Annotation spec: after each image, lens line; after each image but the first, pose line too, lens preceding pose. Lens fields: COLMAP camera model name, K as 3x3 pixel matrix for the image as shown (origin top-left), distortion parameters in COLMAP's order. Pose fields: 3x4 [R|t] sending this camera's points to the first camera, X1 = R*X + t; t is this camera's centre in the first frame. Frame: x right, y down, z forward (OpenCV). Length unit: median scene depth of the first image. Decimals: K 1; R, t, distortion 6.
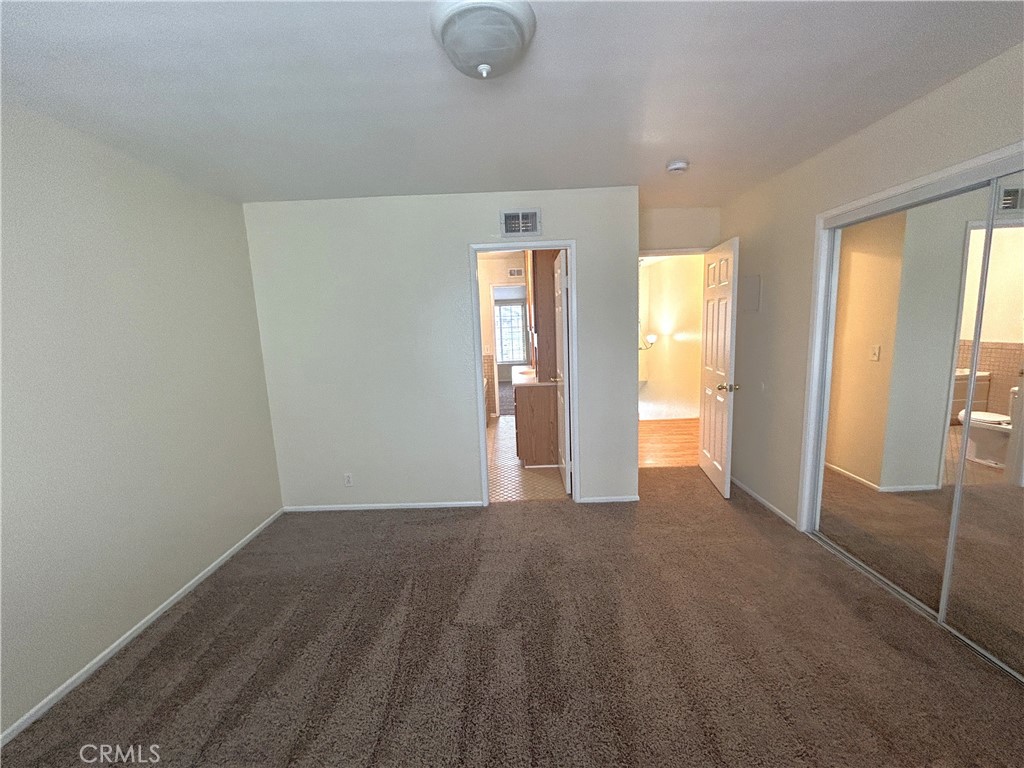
lens RADIAL K [[419.1, 0, 515.4], [0, 419.1, 380.0], [0, 0, 1]] dist [-0.004250, 0.001131]
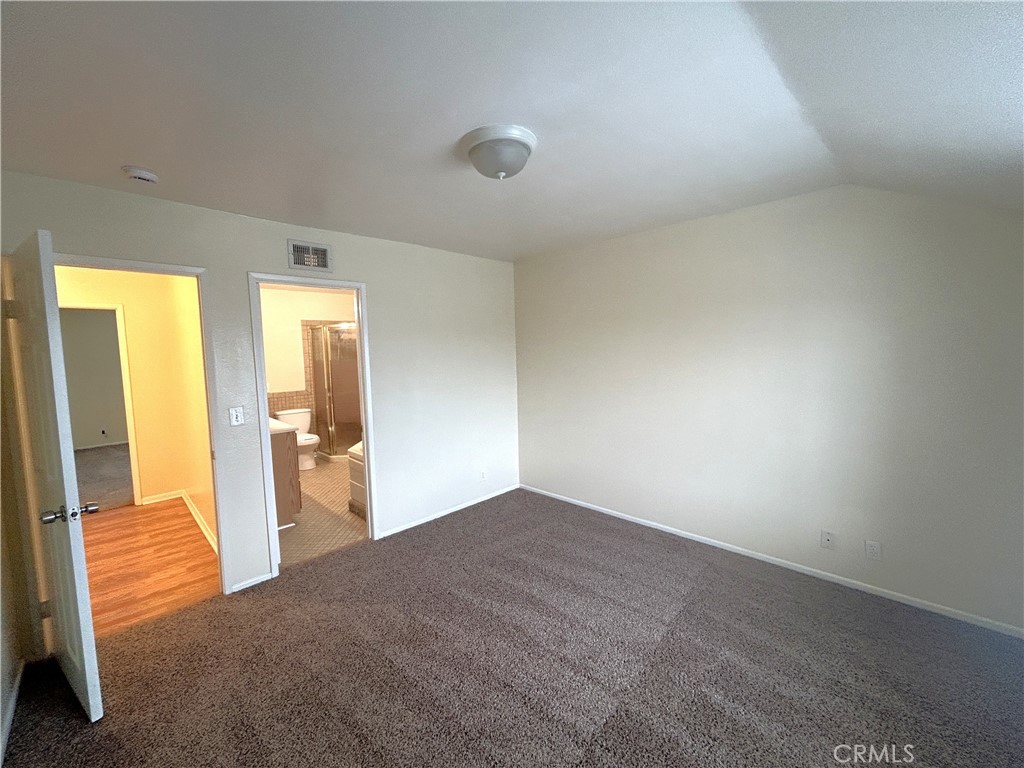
lens RADIAL K [[419.1, 0, 512.7], [0, 419.1, 378.7], [0, 0, 1]] dist [-0.004250, 0.001131]
pose [[0.700680, -0.023611, 0.713085, -0.352688], [0.089524, 0.994463, -0.055040, -0.004564], [-0.707837, 0.102404, 0.698914, 0.034163]]
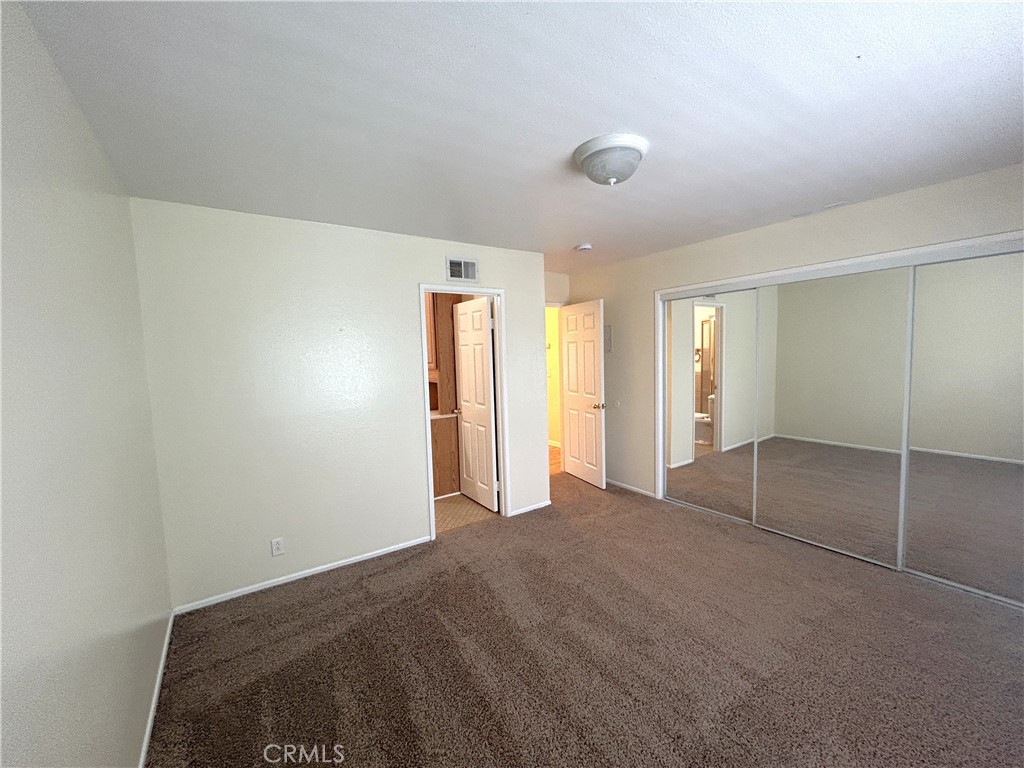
lens RADIAL K [[419.1, 0, 511.3], [0, 419.1, 379.0], [0, 0, 1]] dist [-0.004250, 0.001131]
pose [[0.820889, -0.023899, 0.570588, -0.526128], [0.077299, 0.994579, -0.069550, 0.003130], [-0.565833, 0.101199, 0.818286, 0.038839]]
